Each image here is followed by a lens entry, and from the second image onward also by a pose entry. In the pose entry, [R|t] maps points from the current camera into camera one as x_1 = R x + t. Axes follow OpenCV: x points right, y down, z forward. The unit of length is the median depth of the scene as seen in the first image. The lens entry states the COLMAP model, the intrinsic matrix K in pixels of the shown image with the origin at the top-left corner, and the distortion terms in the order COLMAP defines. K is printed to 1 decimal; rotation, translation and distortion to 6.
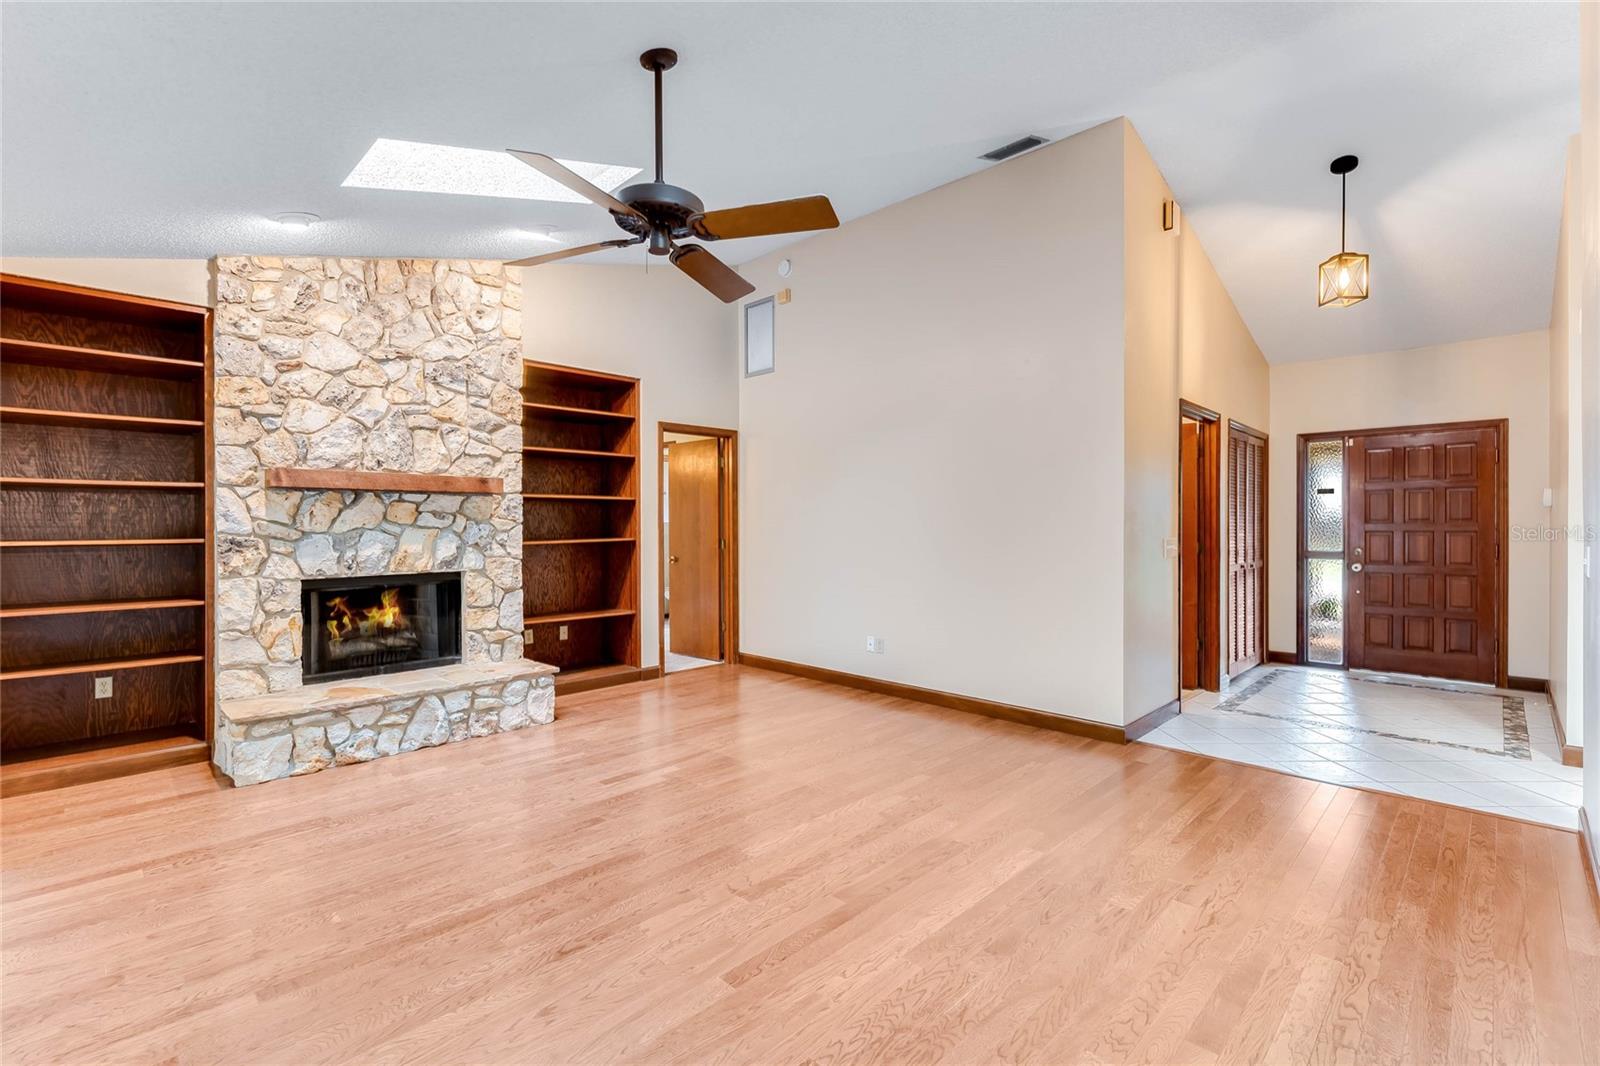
lens RADIAL K [[723.7, 0, 798.9], [0, 723.7, 525.3], [0, 0, 1]] dist [-0.000066, -0.000519]
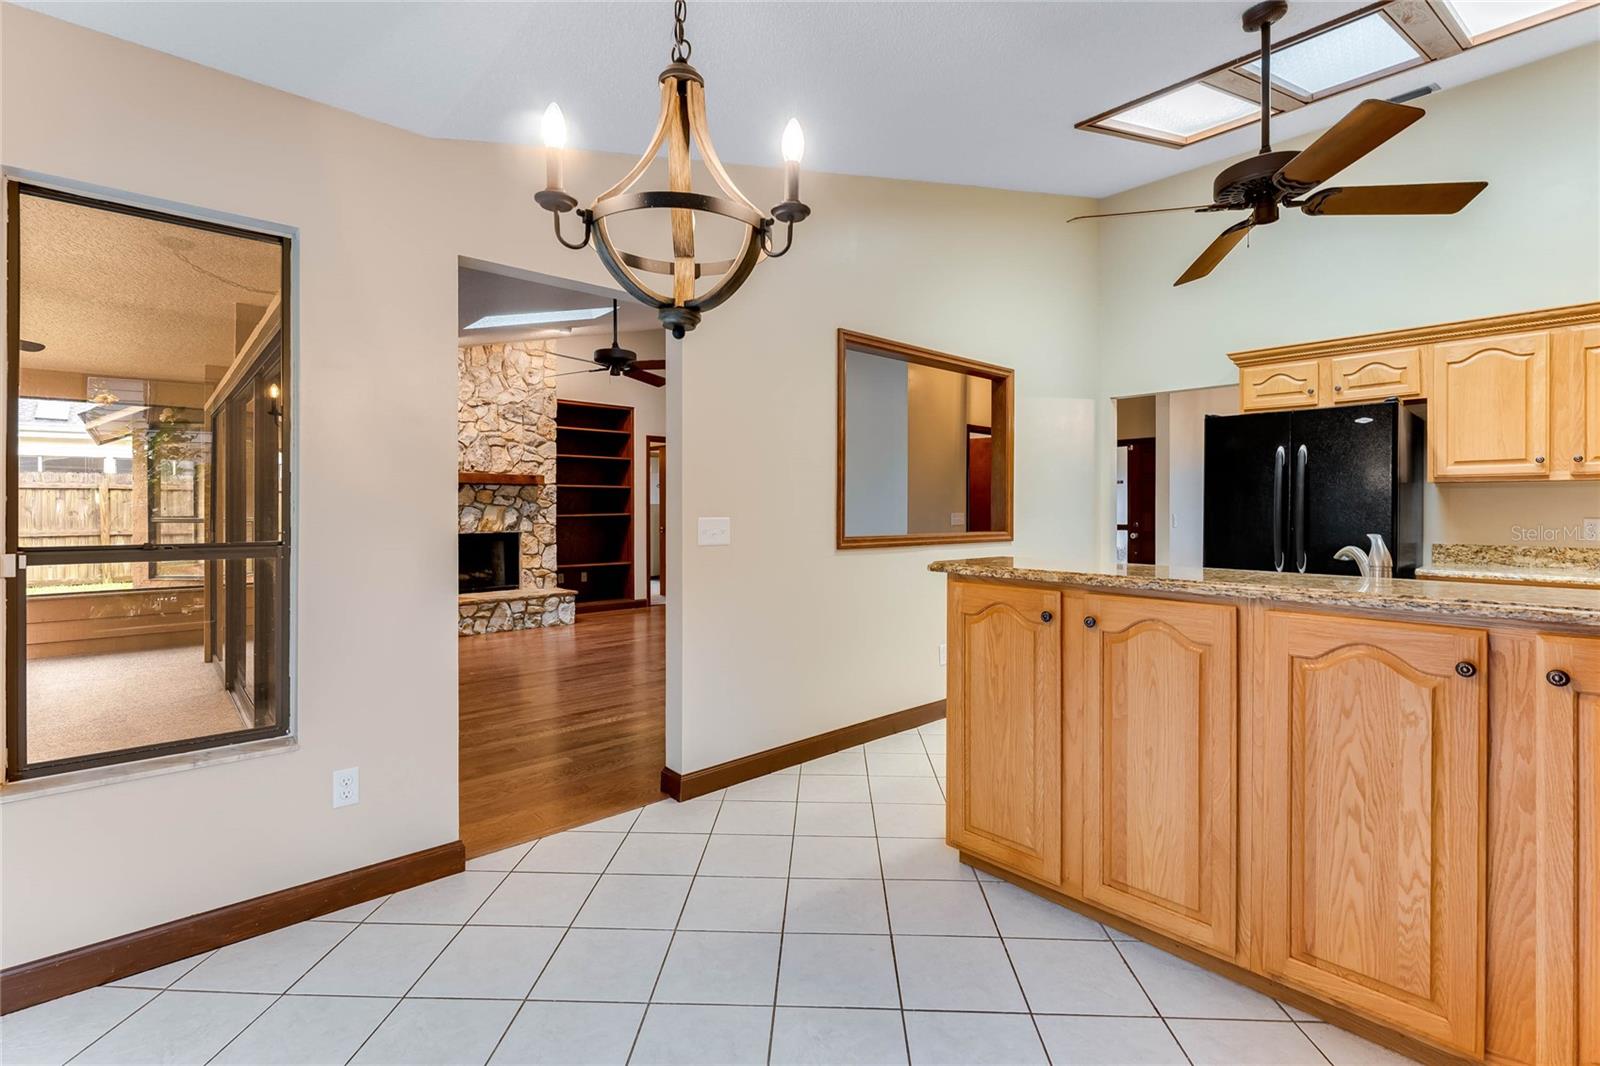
lens RADIAL K [[723.7, 0, 796.5], [0, 723.7, 513.4], [0, 0, 1]] dist [-0.000066, -0.000519]
pose [[0.998453, 0.002919, -0.055527, 0.264698], [-0.002692, 0.999988, 0.004154, 0.013140], [0.055538, -0.003998, 0.998449, -0.633629]]
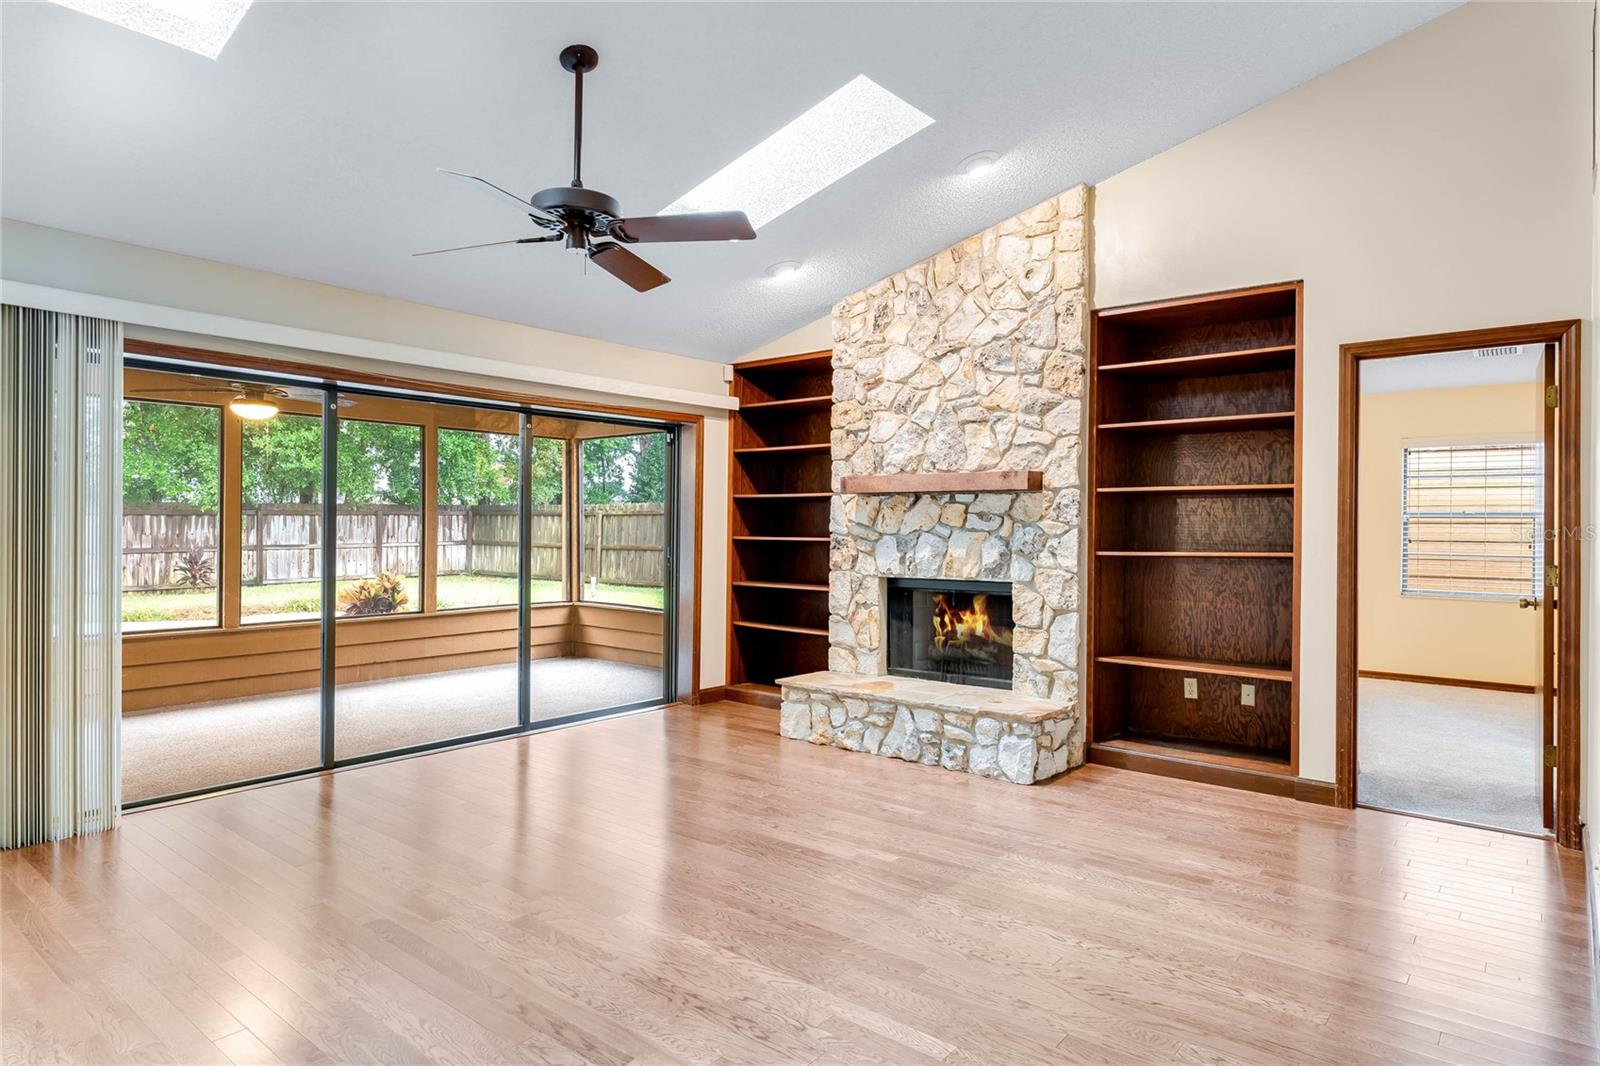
lens RADIAL K [[916.1, 0, 782.7], [0, 916.1, 525.8], [0, 0, 1]] dist [-0.006048, 0.004785]
pose [[0.078115, 0.000801, -0.996944, 0.626116], [-0.009756, 0.999952, 0.000039, -0.000428], [0.996897, 0.009723, 0.078119, 0.685111]]
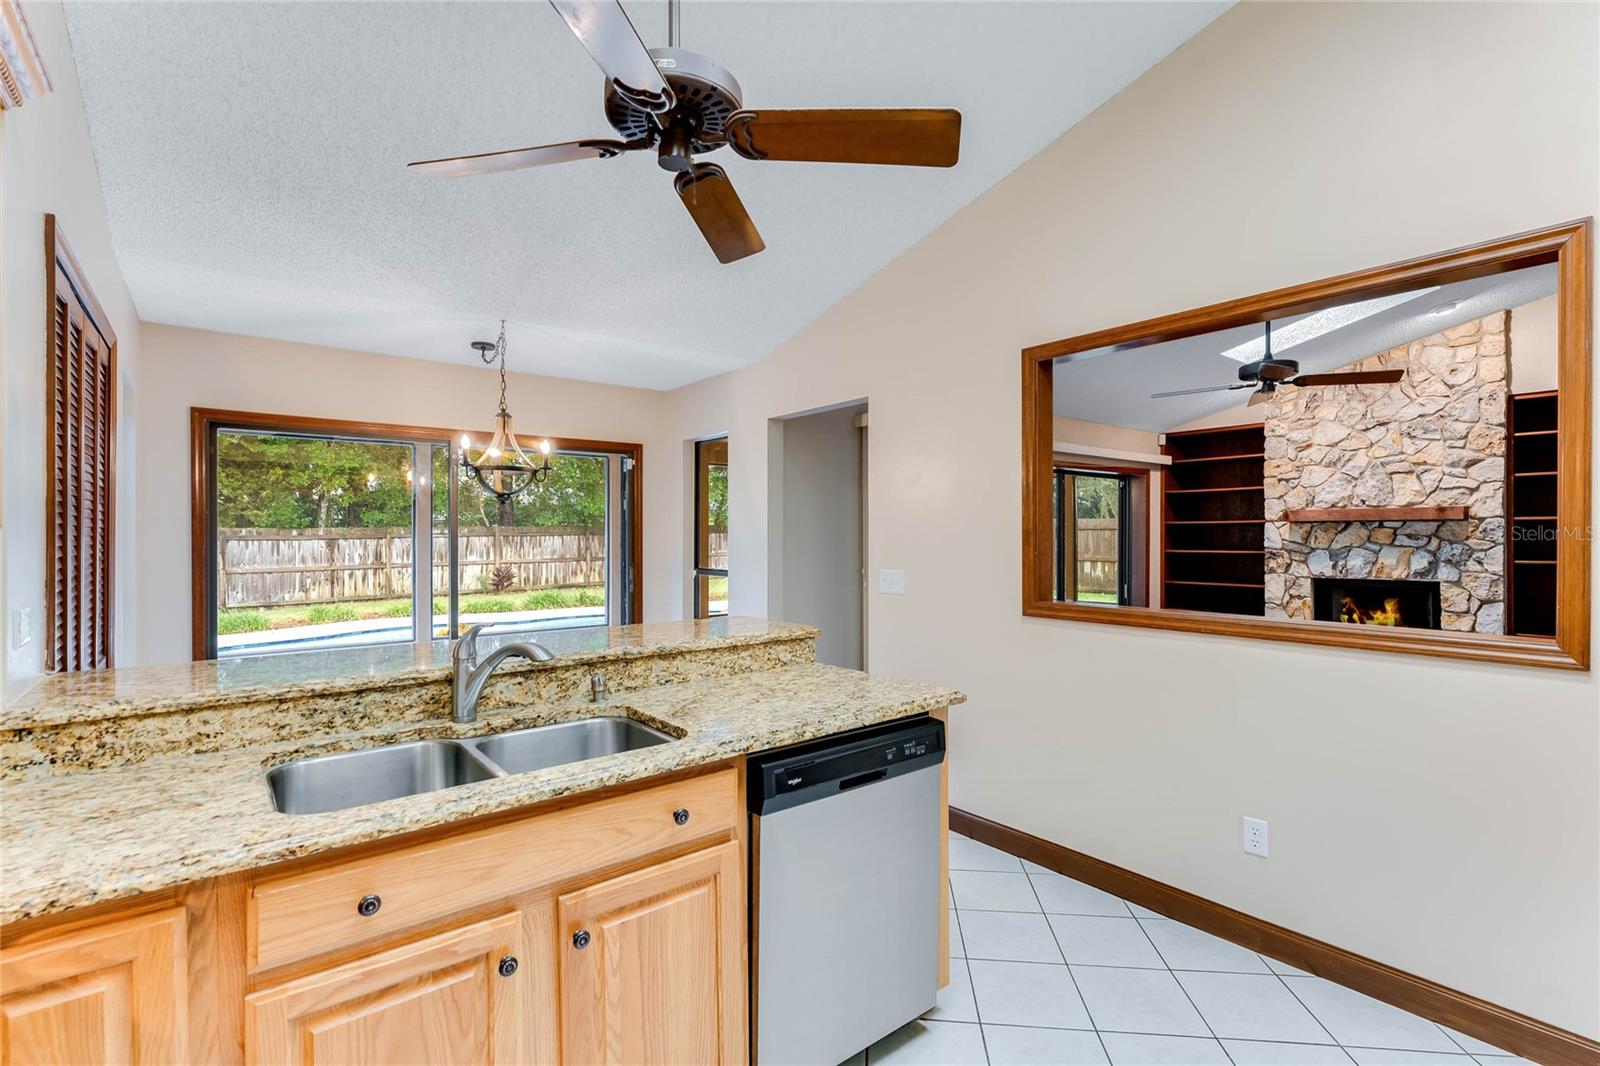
lens RADIAL K [[723.7, 0, 801.2], [0, 723.7, 534.7], [0, 0, 1]] dist [-0.000066, -0.000519]
pose [[-0.111612, -0.000782, -0.993752, 0.958897], [0.000168, 1.000000, -0.000805, -0.017965], [0.993752, -0.000256, -0.111612, 0.045544]]
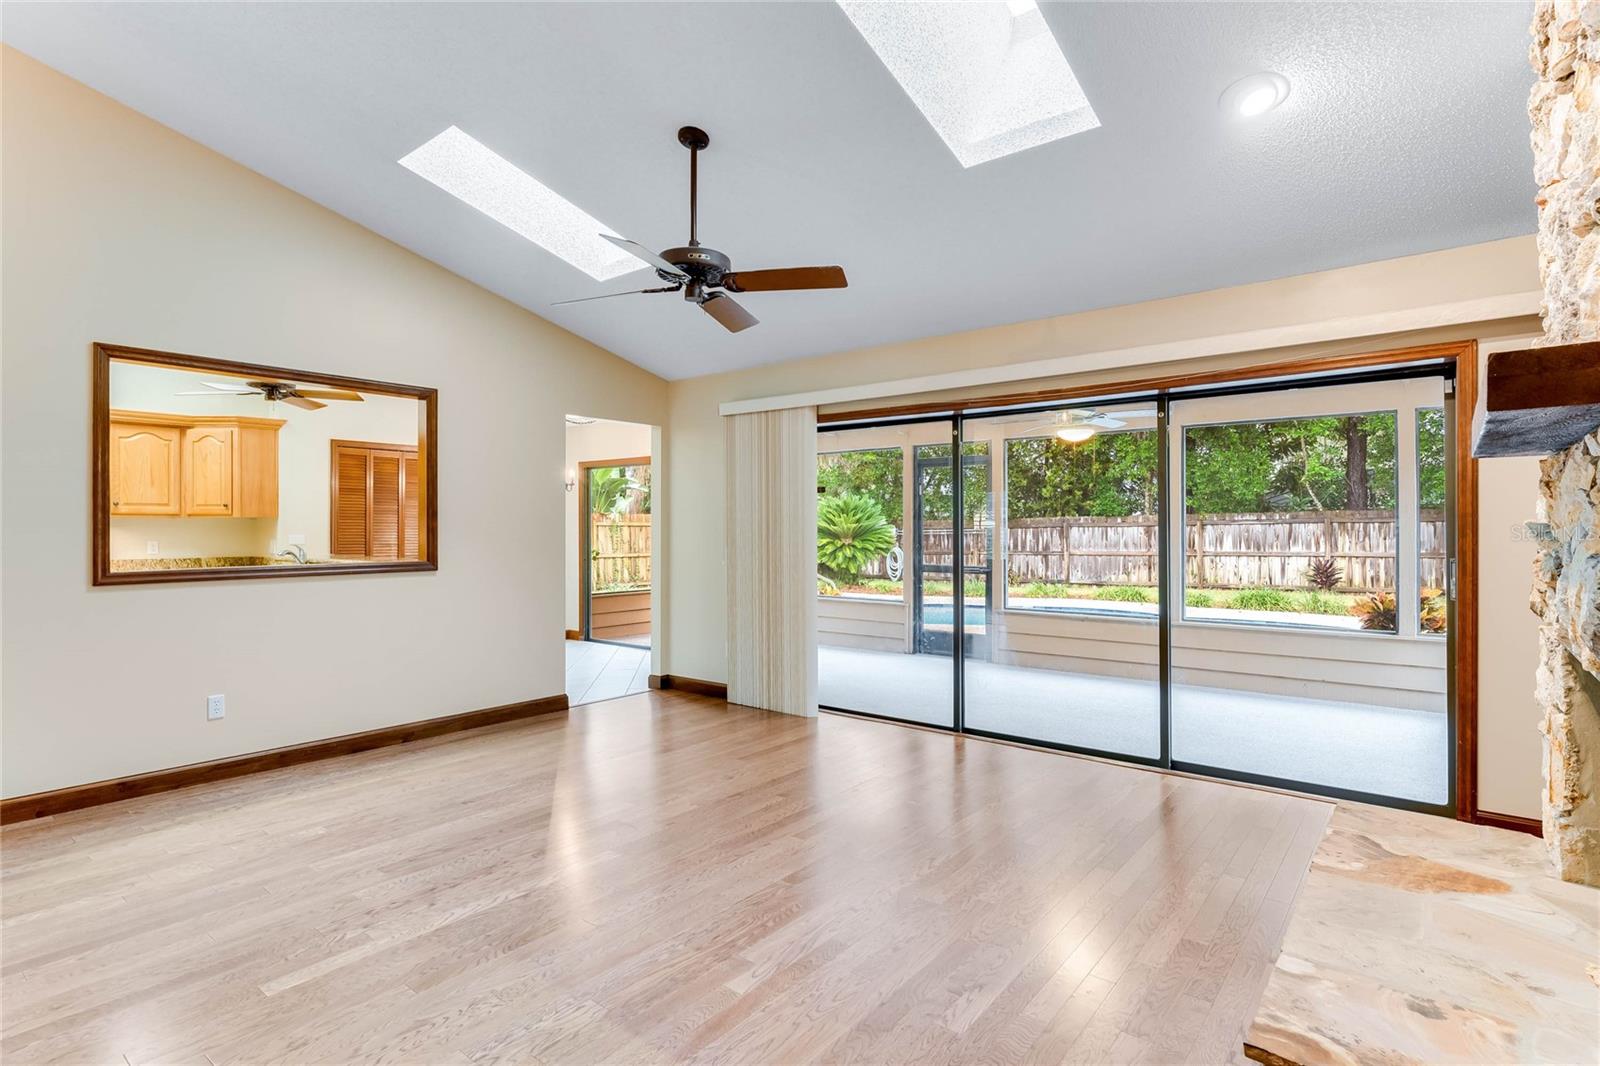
lens RADIAL K [[811.2, 0, 805.9], [0, 811.2, 526.1], [0, 0, 1]] dist [-0.006217, -0.001292]
pose [[-0.994350, 0.001729, -0.106137, -0.135043], [0.001707, 0.999998, 0.000295, -0.003561], [0.106138, 0.000112, -0.994351, 1.345207]]
